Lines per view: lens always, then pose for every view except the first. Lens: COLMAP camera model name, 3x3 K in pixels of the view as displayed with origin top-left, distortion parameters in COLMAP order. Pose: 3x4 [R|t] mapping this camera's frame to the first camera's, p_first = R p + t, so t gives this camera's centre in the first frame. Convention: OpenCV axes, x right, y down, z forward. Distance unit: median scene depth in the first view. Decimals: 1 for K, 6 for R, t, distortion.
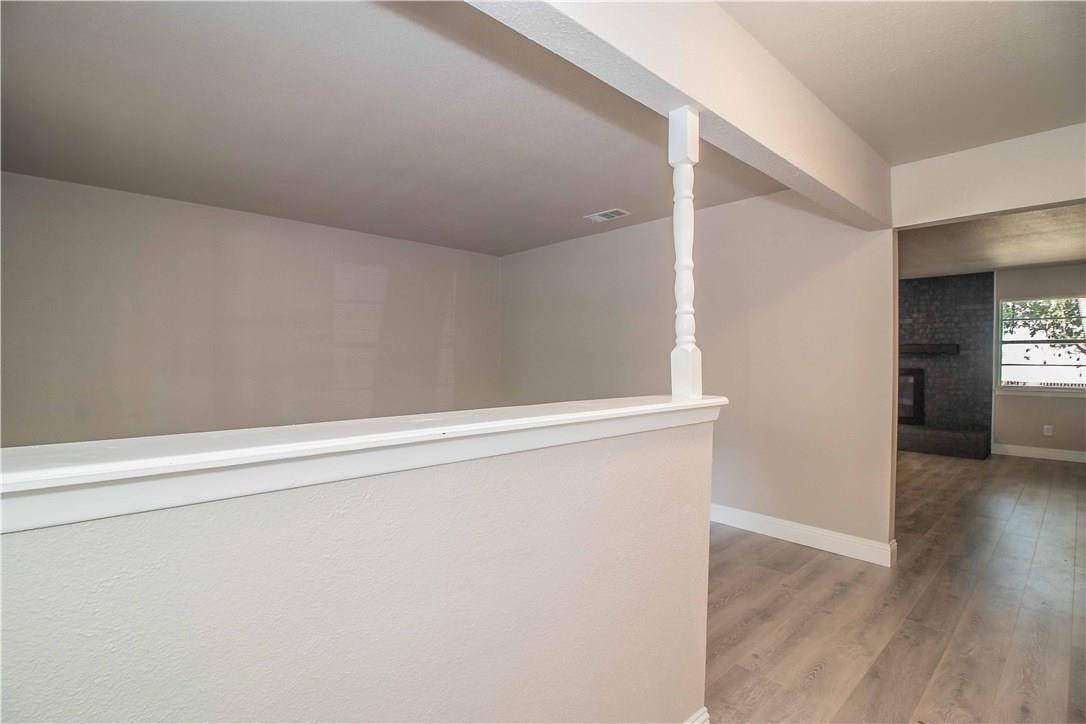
lens RADIAL K [[507.7, 0, 512.4], [0, 507.7, 358.2], [0, 0, 1]] dist [-0.009057, -0.004362]
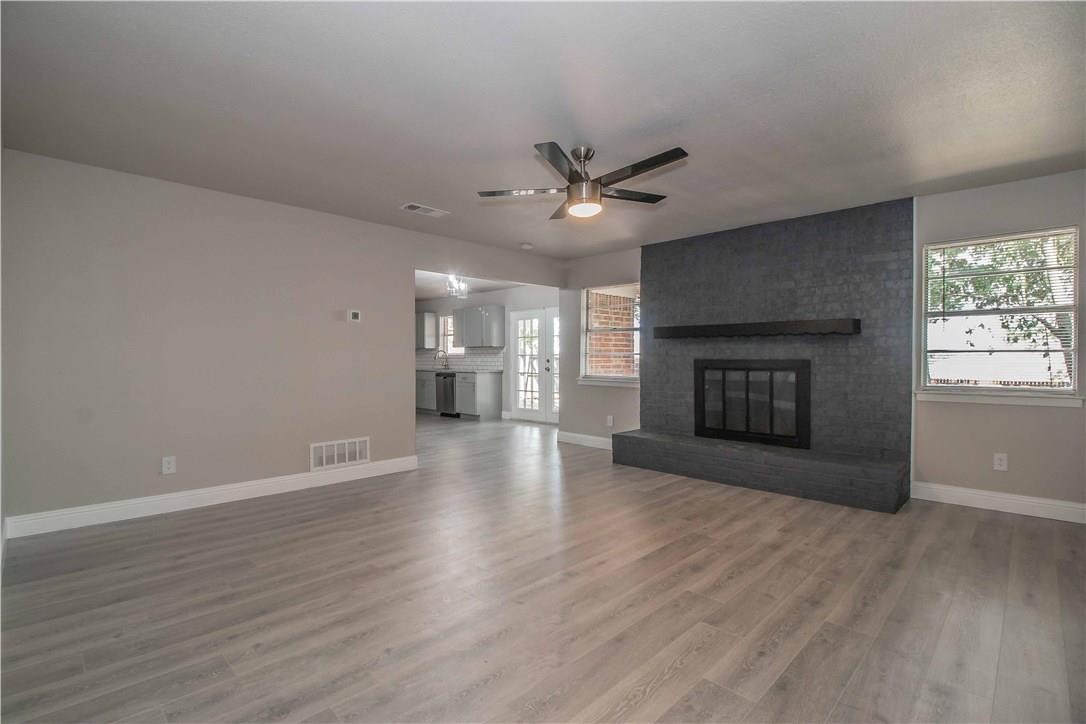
lens RADIAL K [[507.7, 0, 520.6], [0, 507.7, 357.3], [0, 0, 1]] dist [-0.009057, -0.004362]
pose [[0.999194, -0.004893, 0.039830, 0.451068], [0.005225, 0.999952, -0.008235, 0.022392], [-0.039788, 0.008436, 0.999173, 0.401722]]
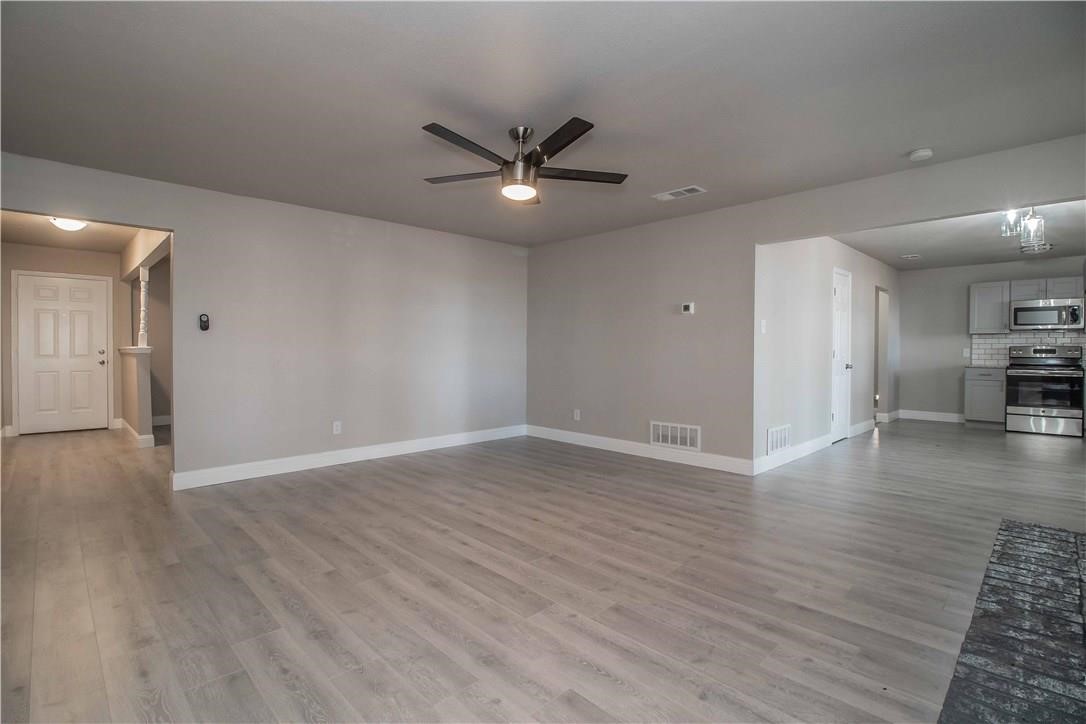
lens RADIAL K [[507.7, 0, 541.7], [0, 507.7, 357.8], [0, 0, 1]] dist [-0.009057, -0.004362]
pose [[0.043654, 0.013047, -0.998961, 0.956119], [-0.008910, 0.999880, 0.012670, 0.022512], [0.999007, 0.008348, 0.043765, 0.850669]]
